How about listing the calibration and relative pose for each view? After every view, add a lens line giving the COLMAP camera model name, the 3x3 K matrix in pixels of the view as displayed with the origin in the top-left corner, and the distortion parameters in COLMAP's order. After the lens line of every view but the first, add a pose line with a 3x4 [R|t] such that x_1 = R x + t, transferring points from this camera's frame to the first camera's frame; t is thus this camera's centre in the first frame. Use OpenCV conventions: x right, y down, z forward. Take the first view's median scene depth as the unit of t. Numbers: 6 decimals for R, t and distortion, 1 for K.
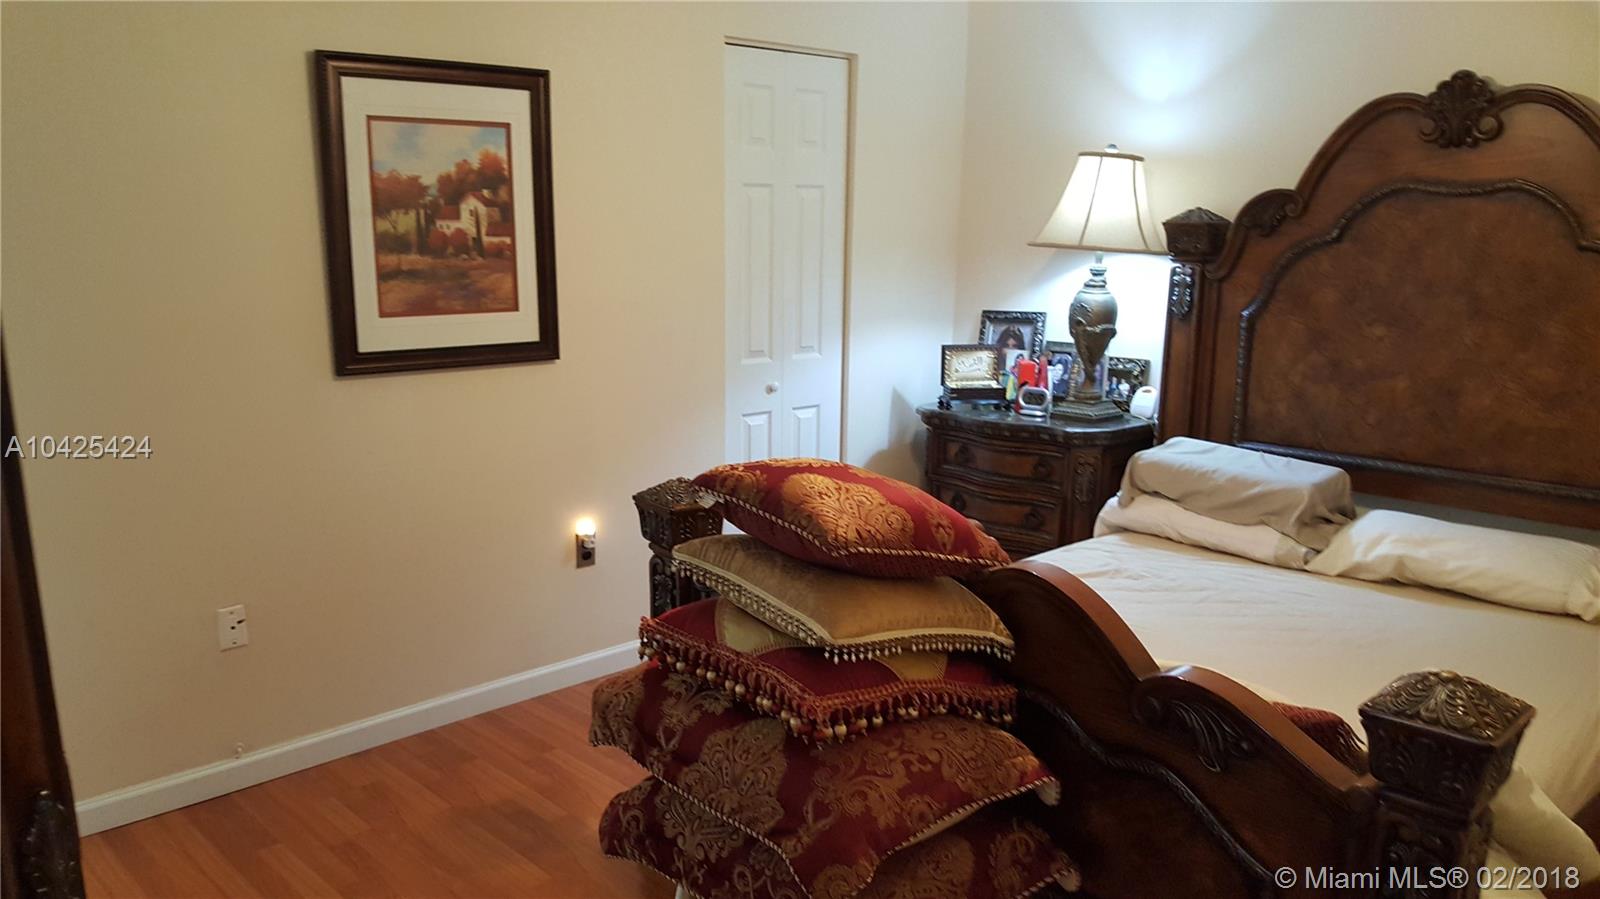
lens RADIAL K [[1182.3, 0, 800.0], [0, 1182.3, 449.5], [0, 0, 1]] dist [0.092301, -0.152113]
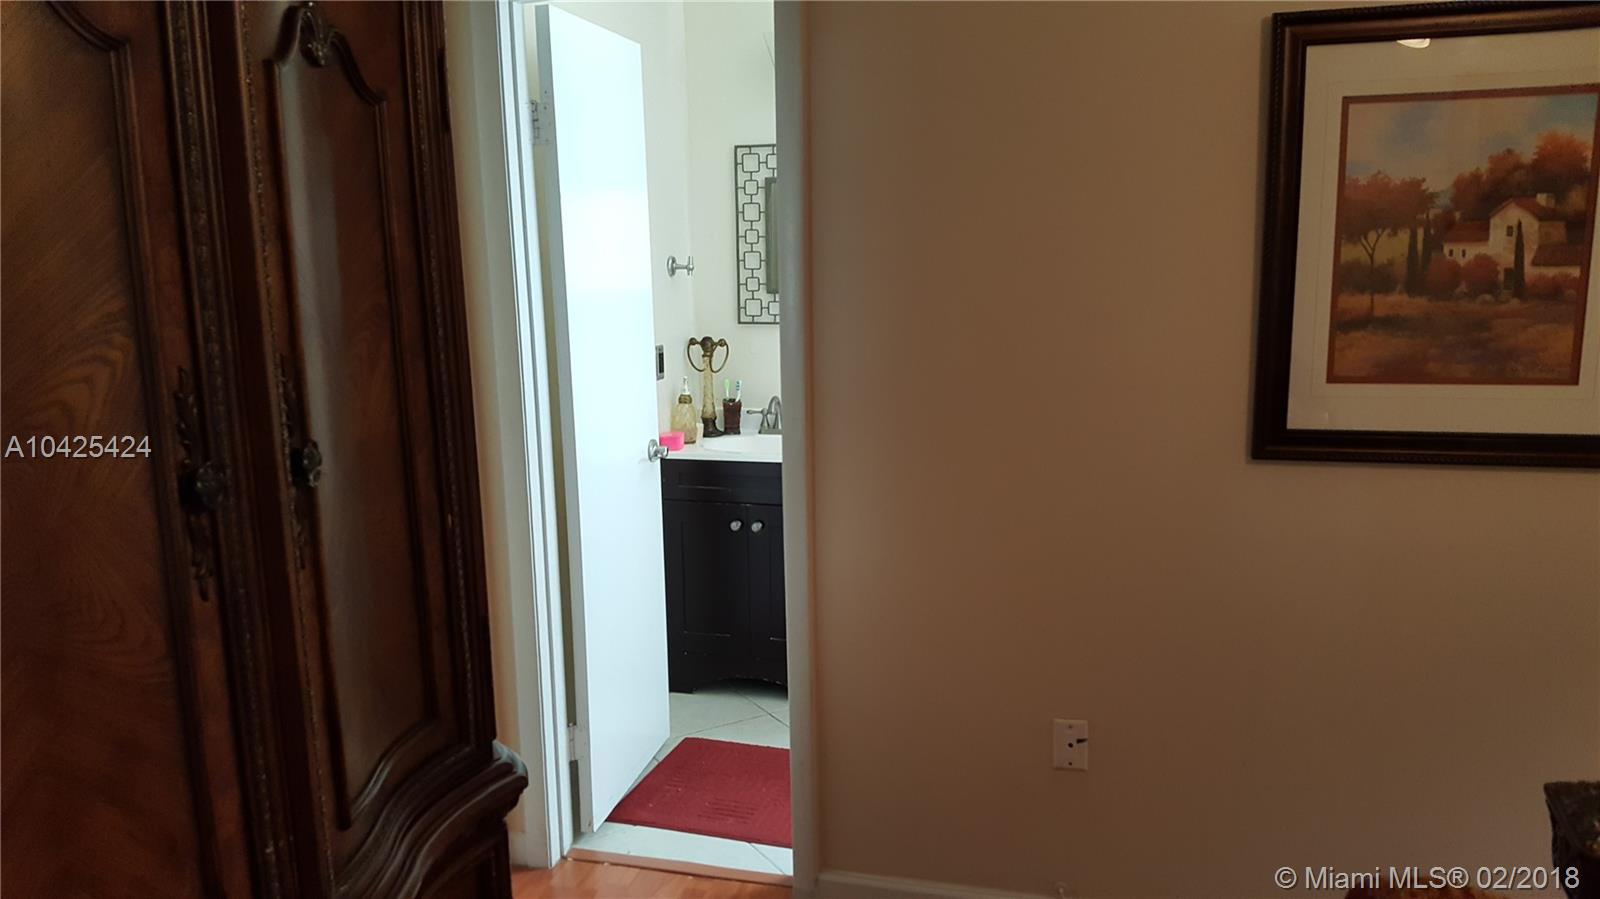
lens RADIAL K [[1182.3, 0, 800.0], [0, 1182.3, 449.5], [0, 0, 1]] dist [0.092301, -0.152113]
pose [[0.540400, 0.132420, -0.830923, 0.072925], [-0.139413, 0.987980, 0.066781, -0.073527], [0.829778, 0.079753, 0.552365, 0.343141]]
